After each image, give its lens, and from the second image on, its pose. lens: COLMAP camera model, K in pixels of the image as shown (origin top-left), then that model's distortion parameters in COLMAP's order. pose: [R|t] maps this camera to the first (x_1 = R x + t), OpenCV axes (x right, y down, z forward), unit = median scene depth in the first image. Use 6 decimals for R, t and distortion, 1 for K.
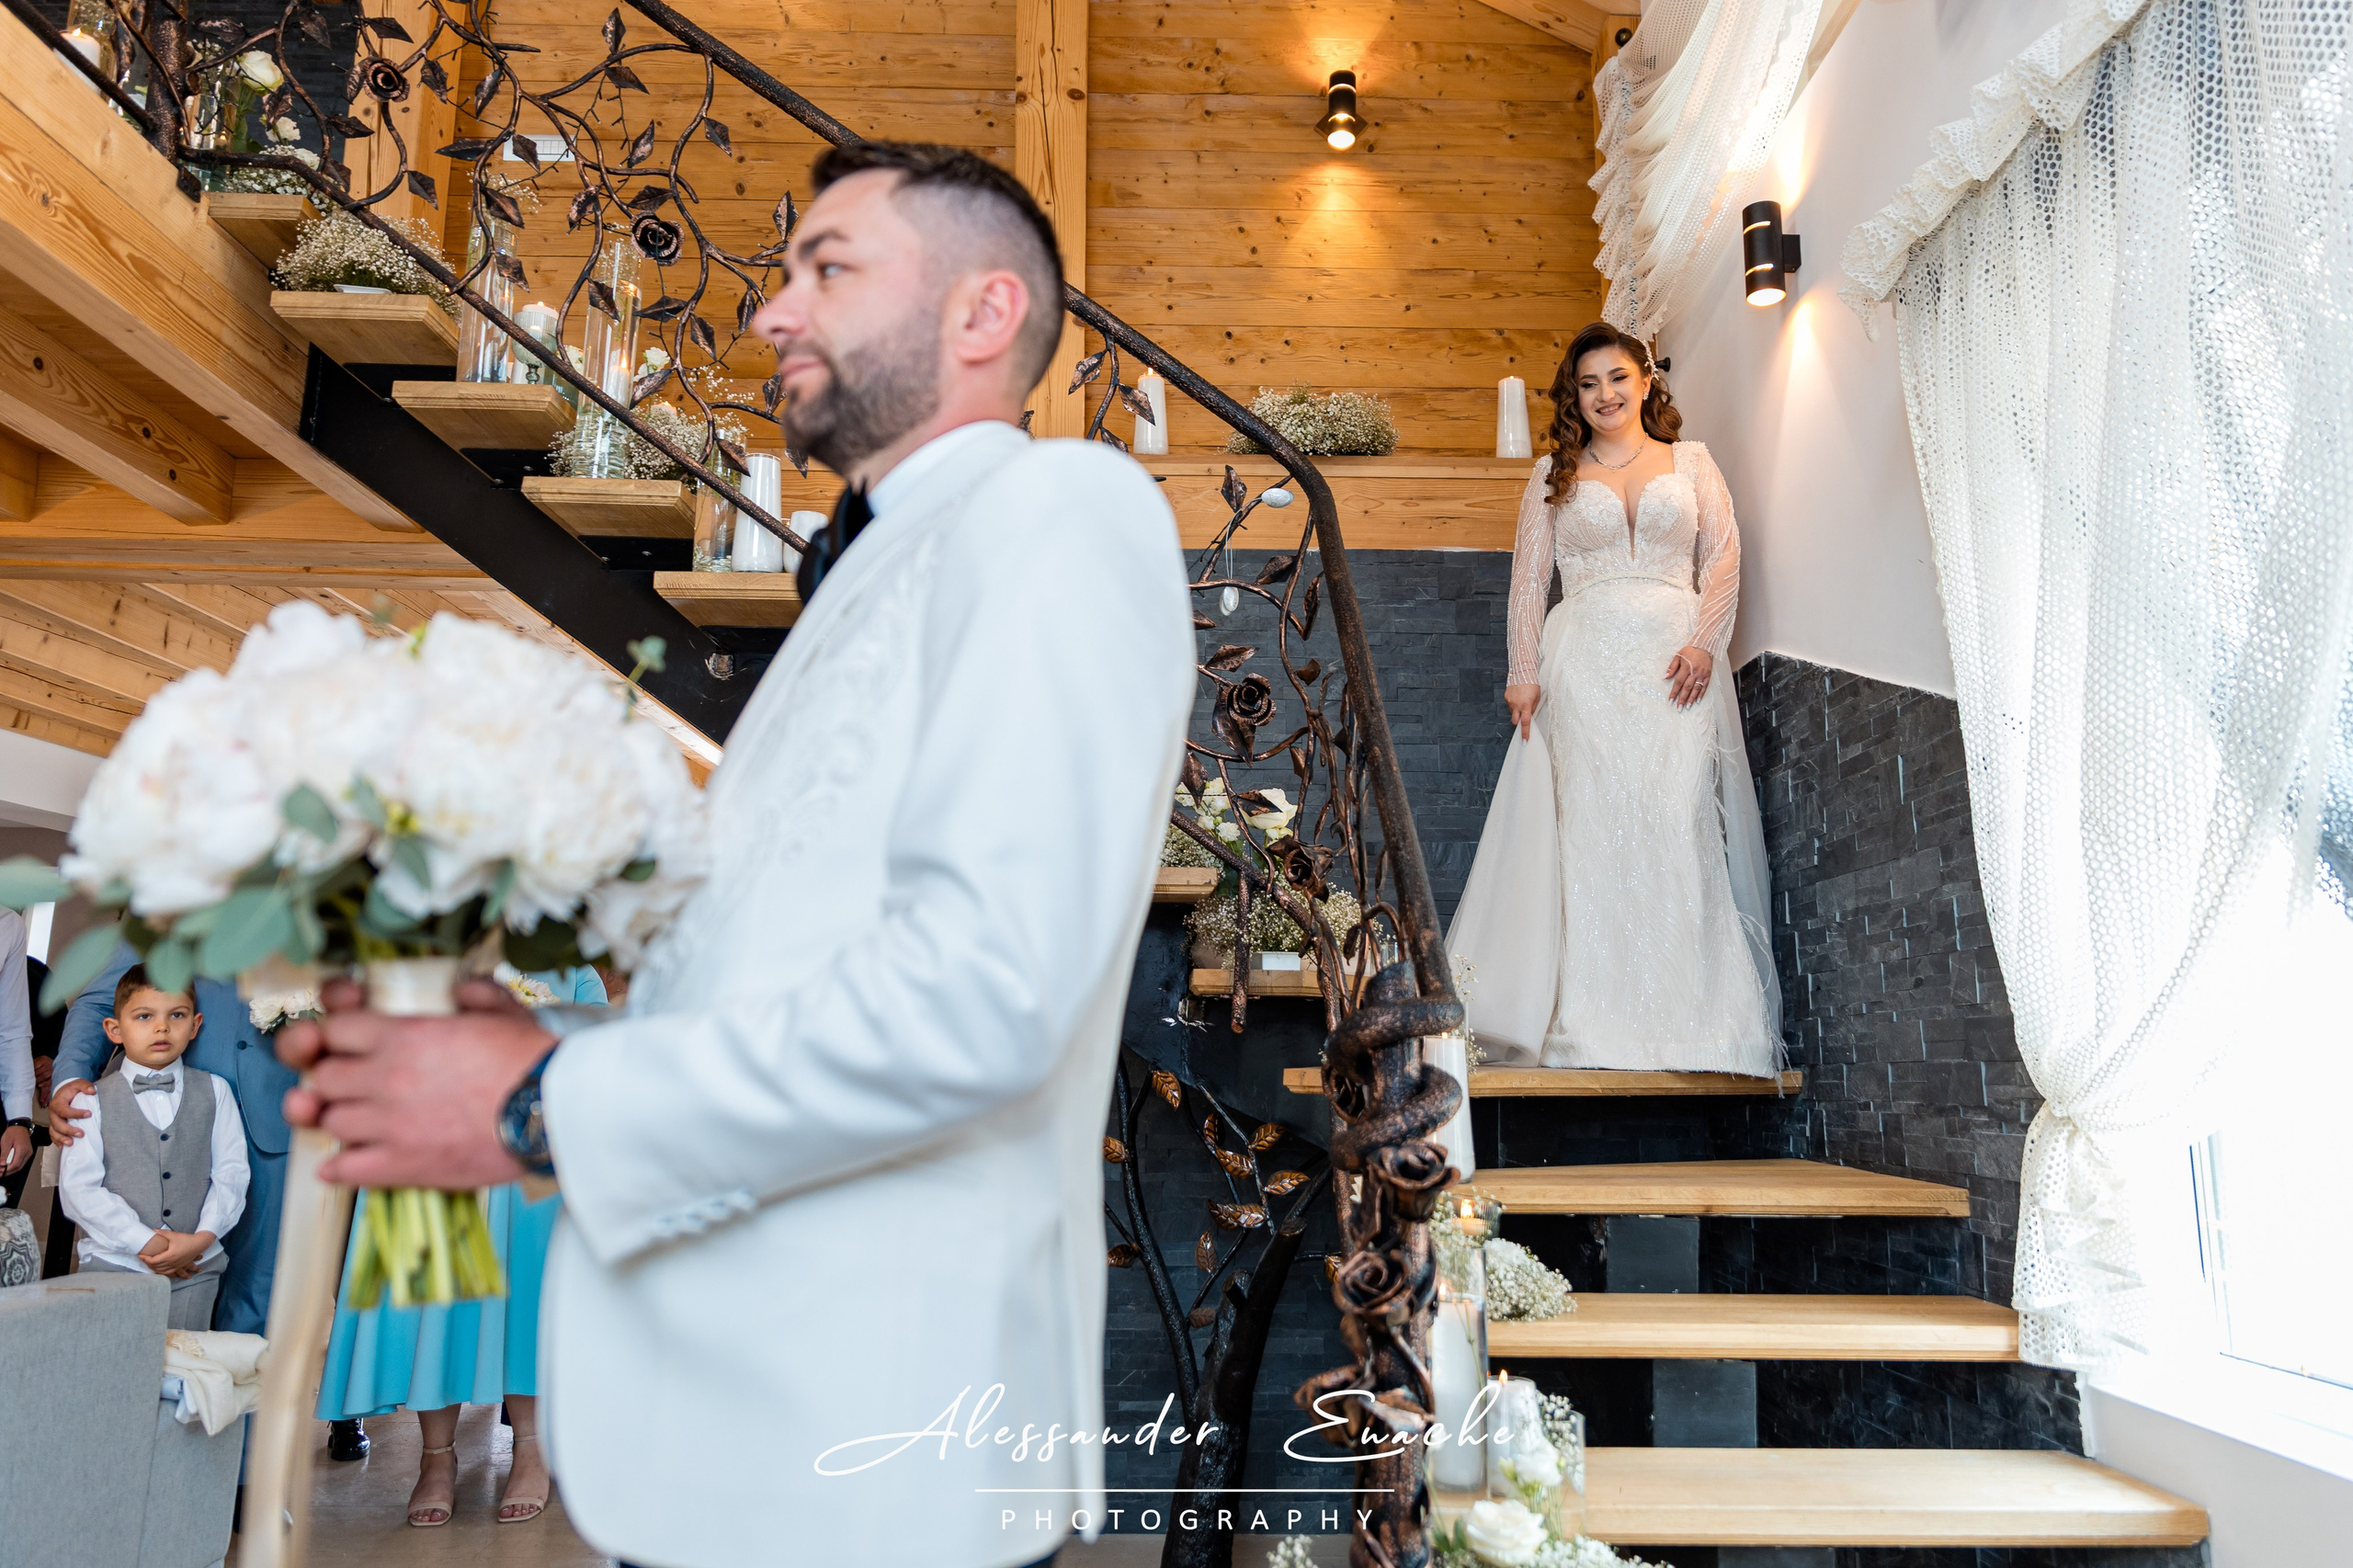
lens RADIAL K [[1543.5, 0, 1206.0], [0, 1543.5, 772.0], [0, 0, 1]] dist [0.000859, -0.000919]
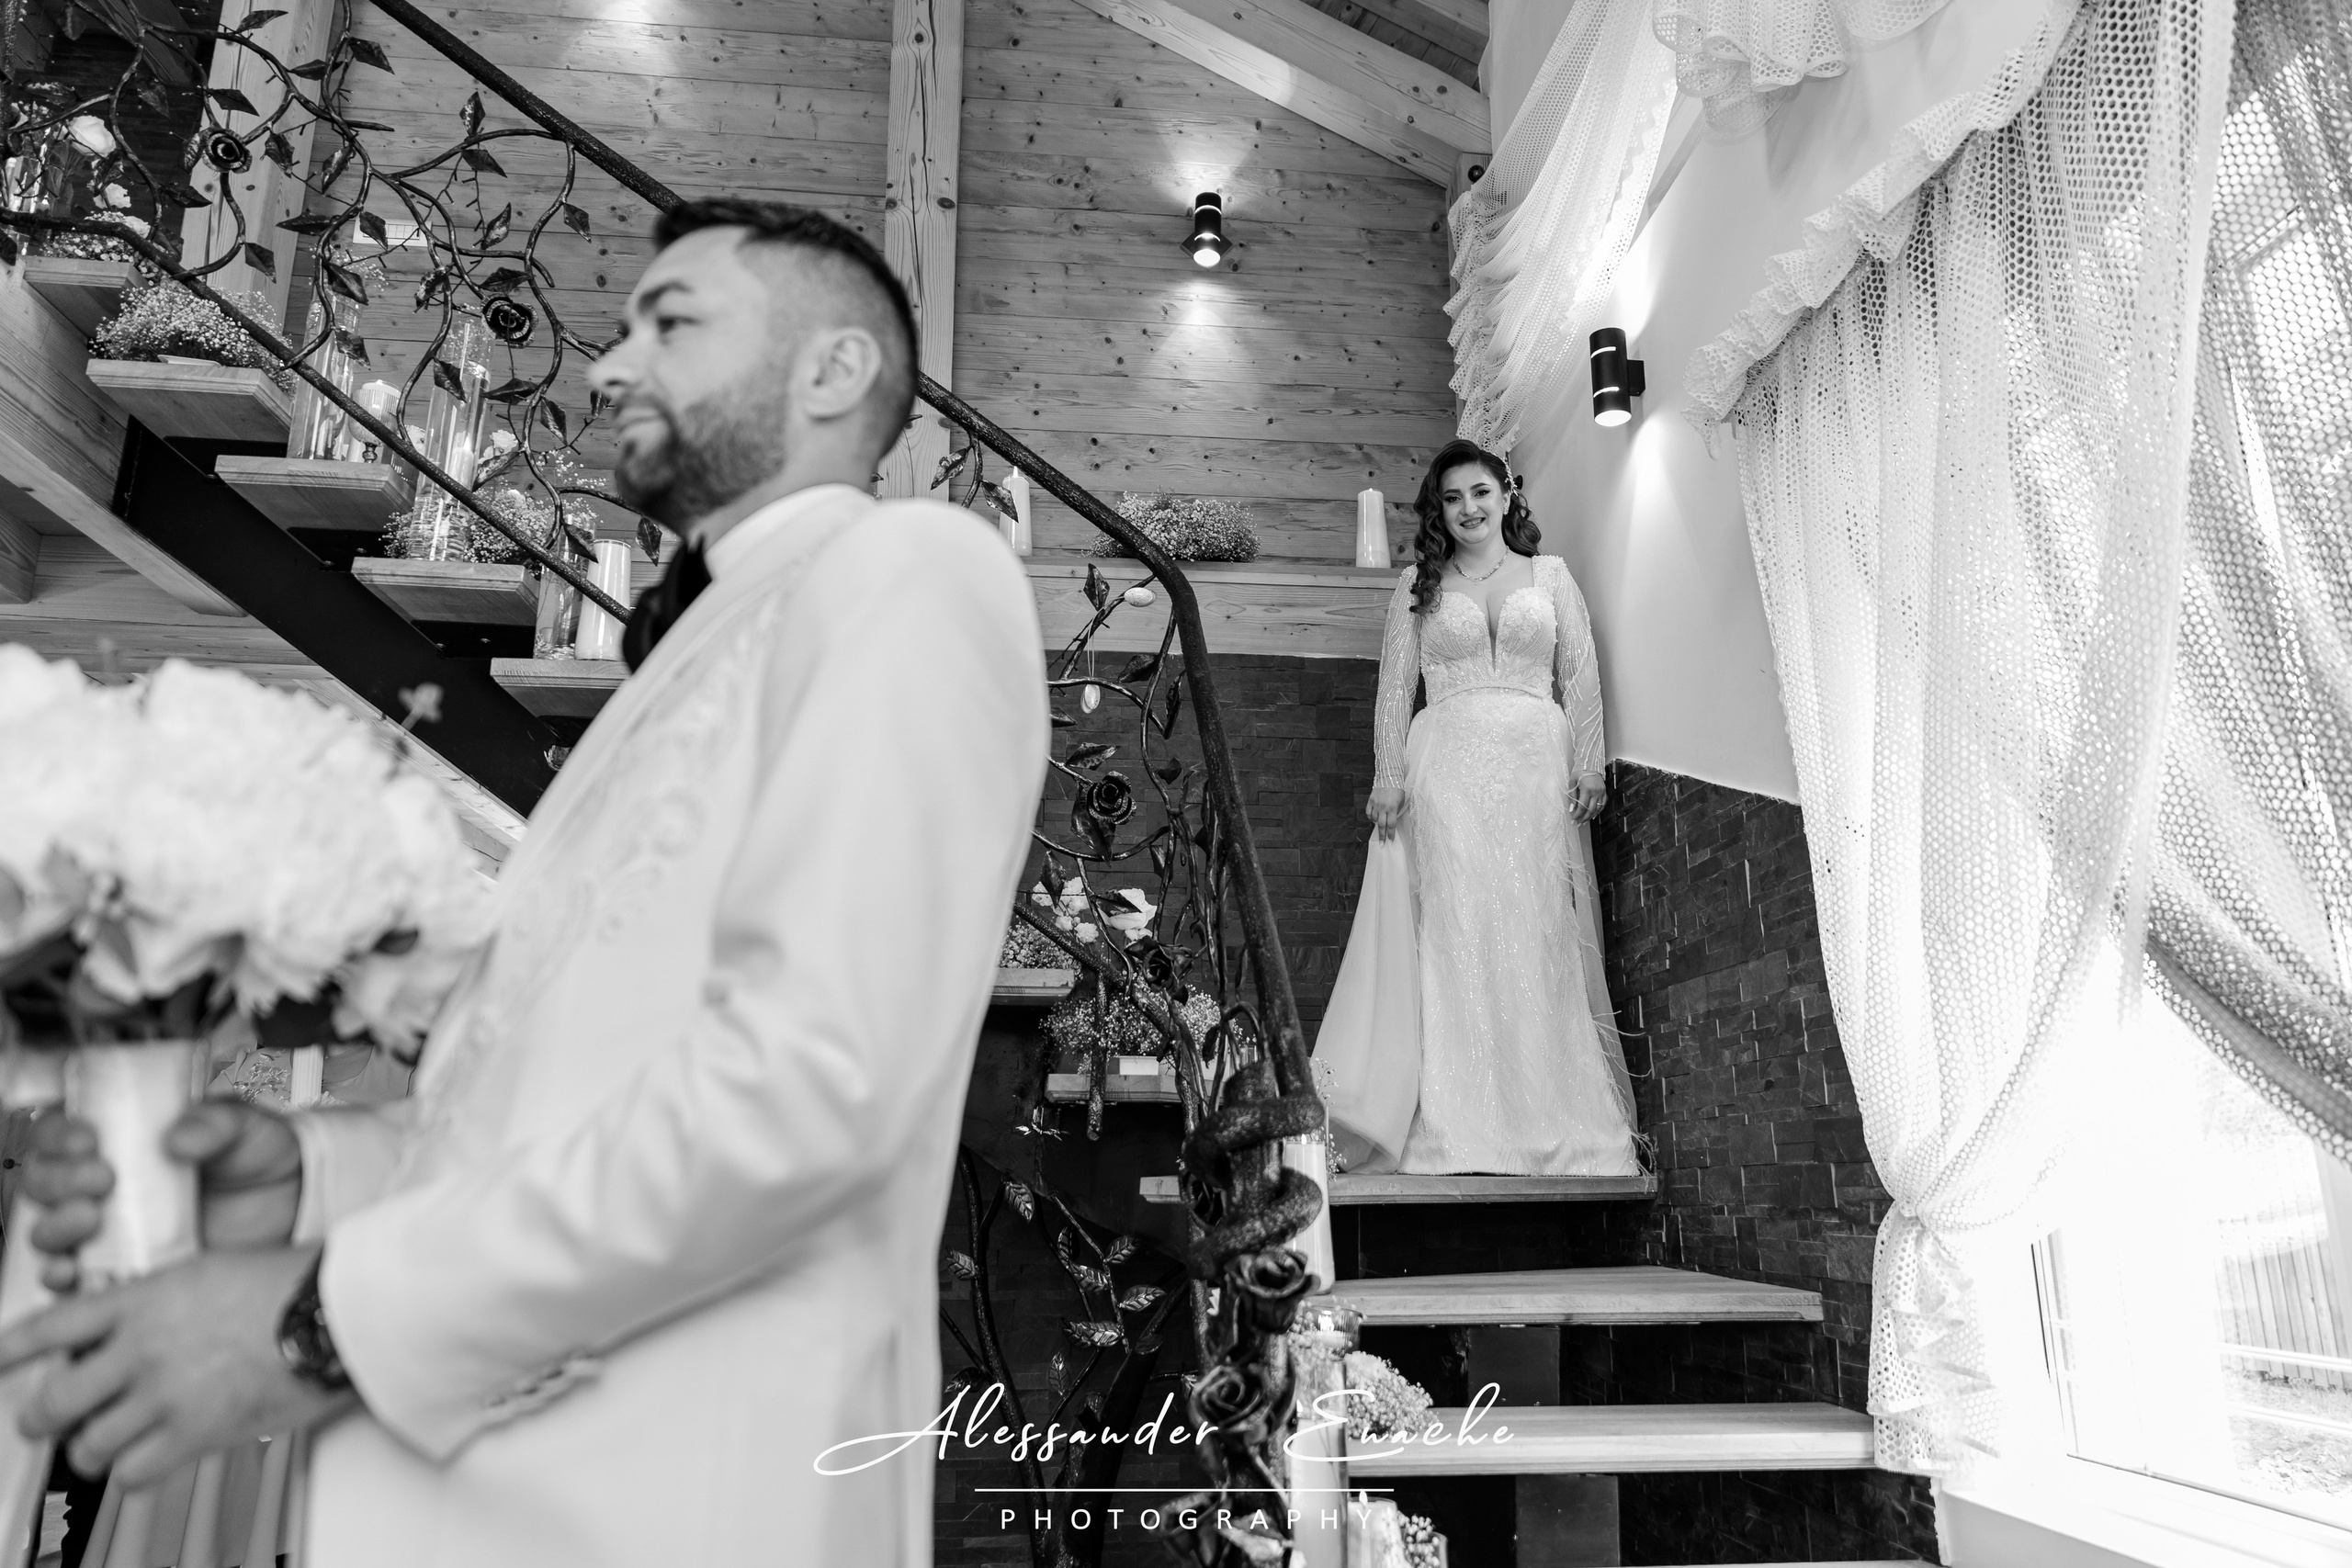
lens RADIAL K [[1539.7, 0, 1202.3], [0, 1539.7, 766.7], [0, 0, 1]] dist [-0.000750, 0.001890]
pose [[0.996174, 0.013951, 0.086277, 0.001831], [-0.007469, 0.997155, -0.075009, 0.006300], [-0.087078, 0.074077, 0.993444, 0.013400]]
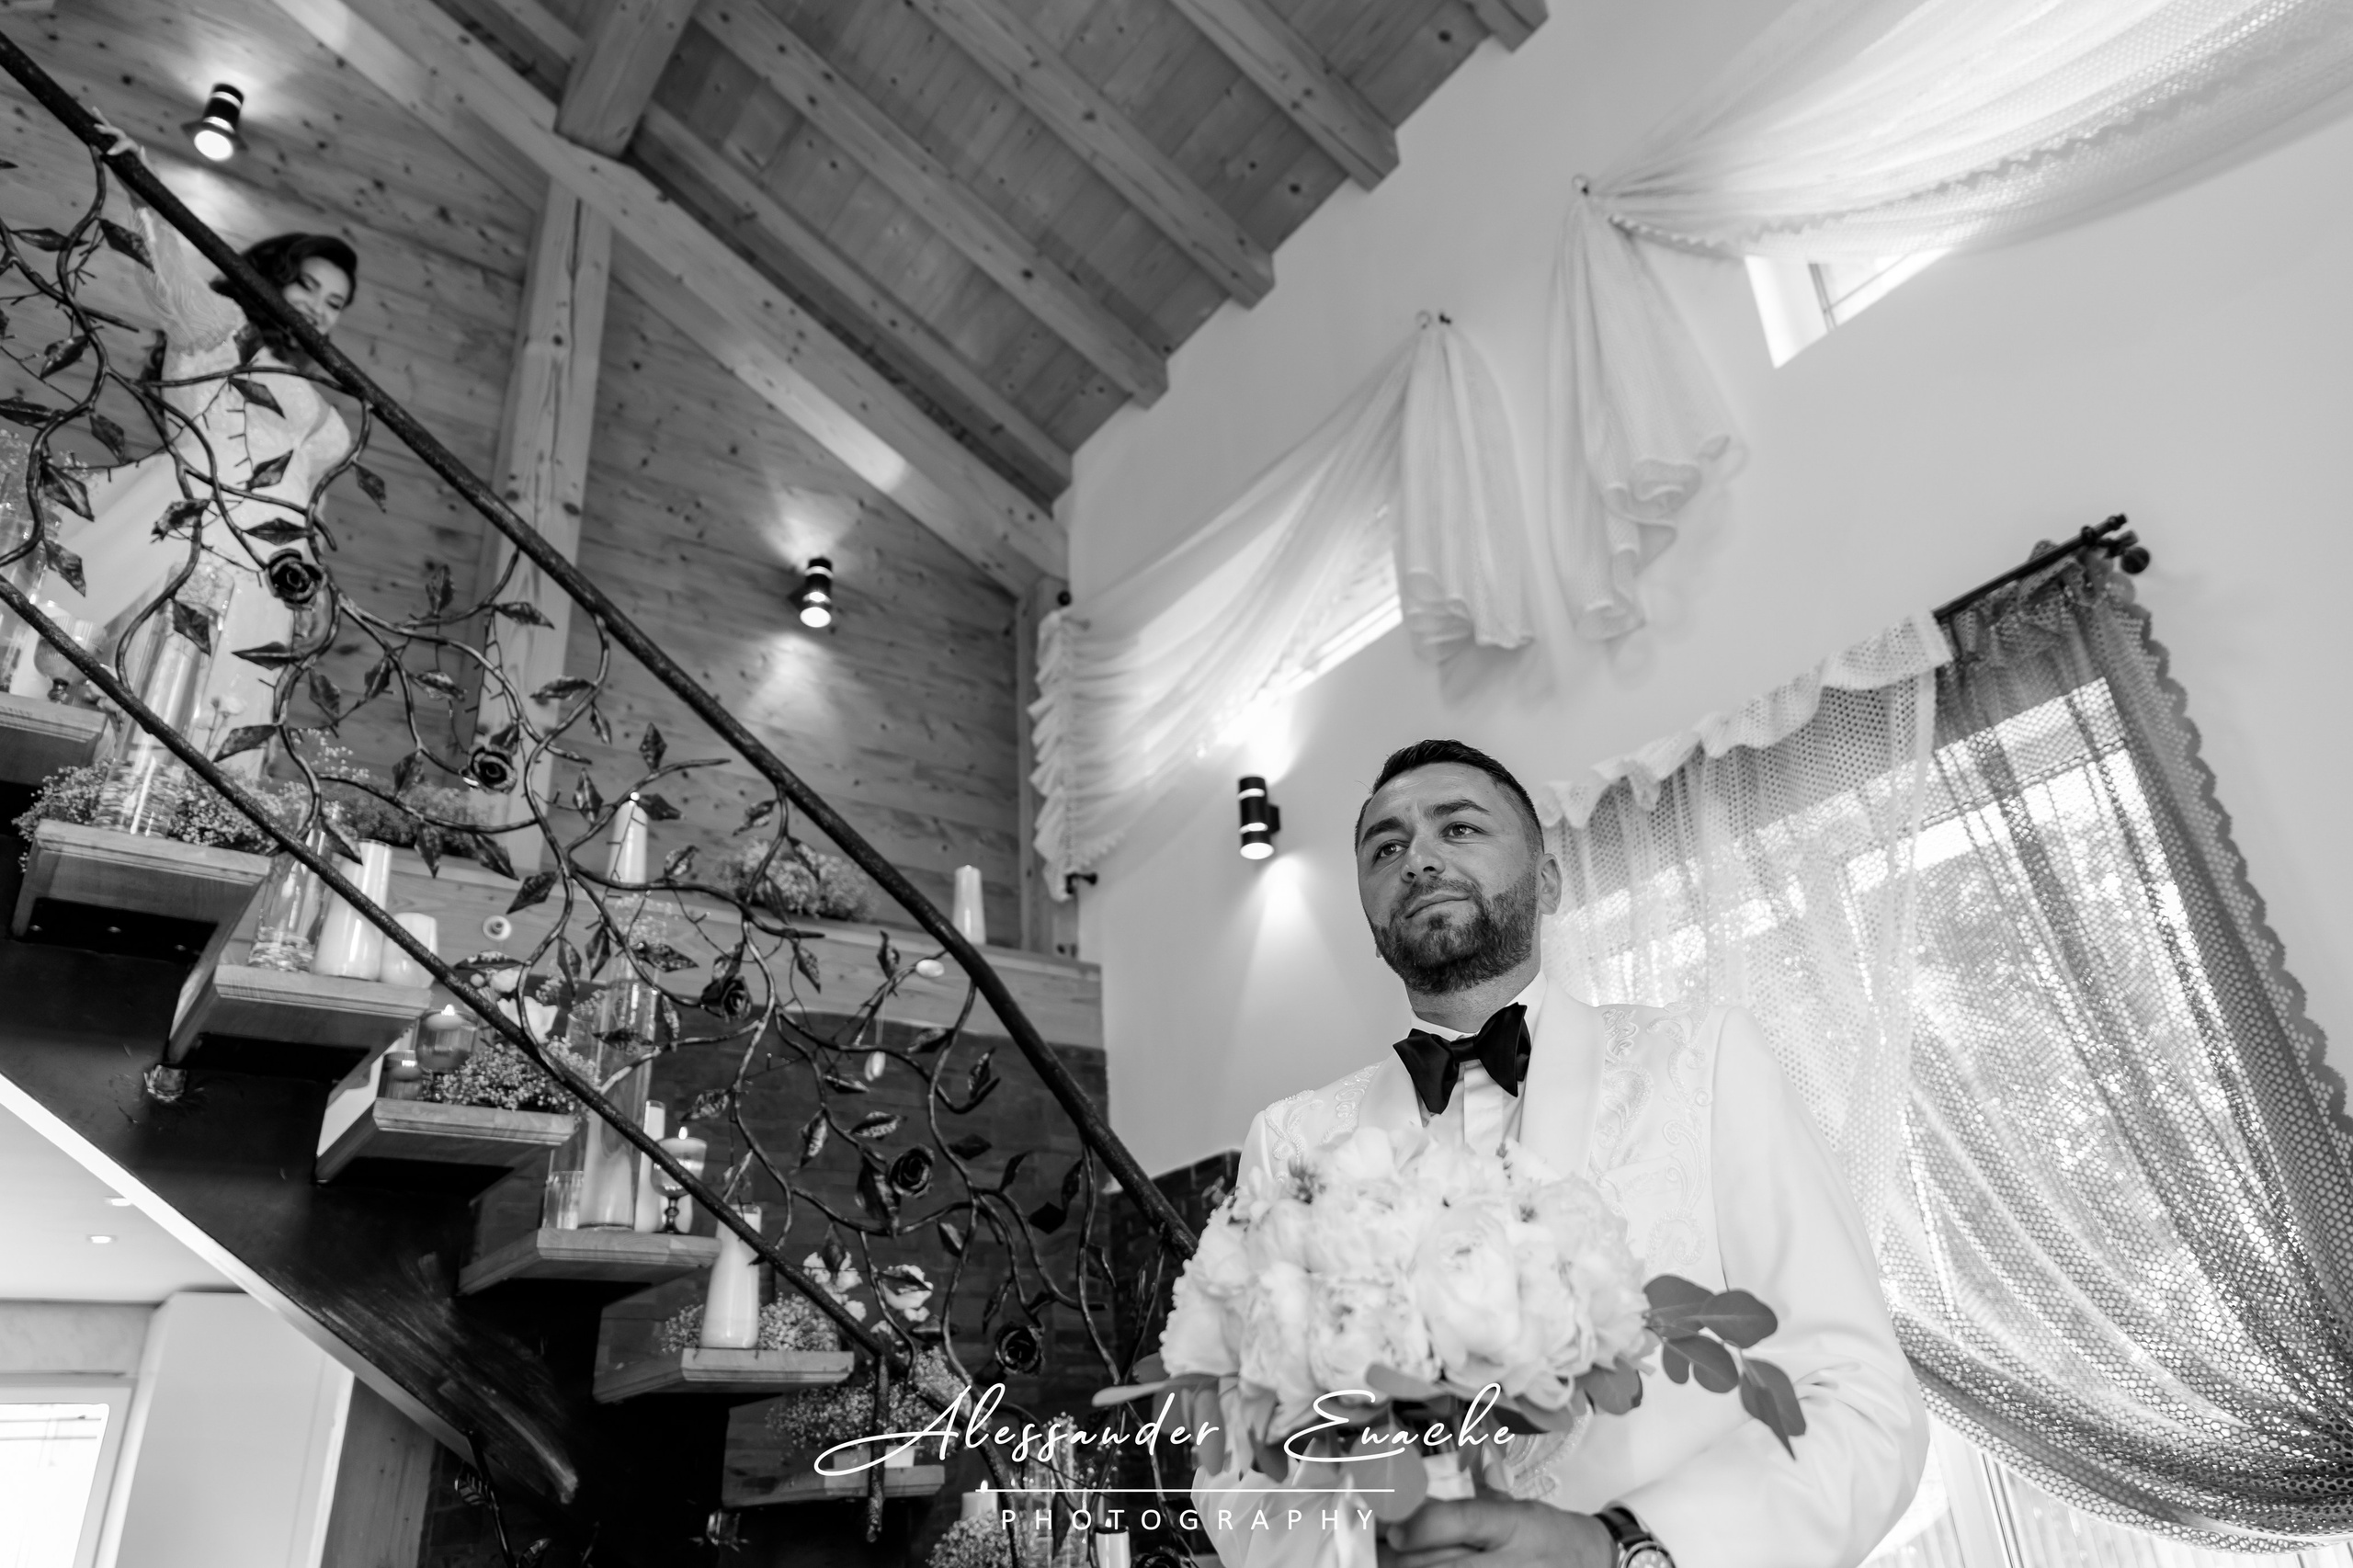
lens RADIAL K [[1595.7, 0, 1176.5], [0, 1595.7, 784.0], [0, 0, 1]] dist [0.001025, 0.000163]
pose [[0.821181, 0.190517, 0.537927, -0.402148], [-0.033995, 0.957284, -0.287145, 0.002959], [-0.569654, 0.217512, 0.792580, 0.036310]]
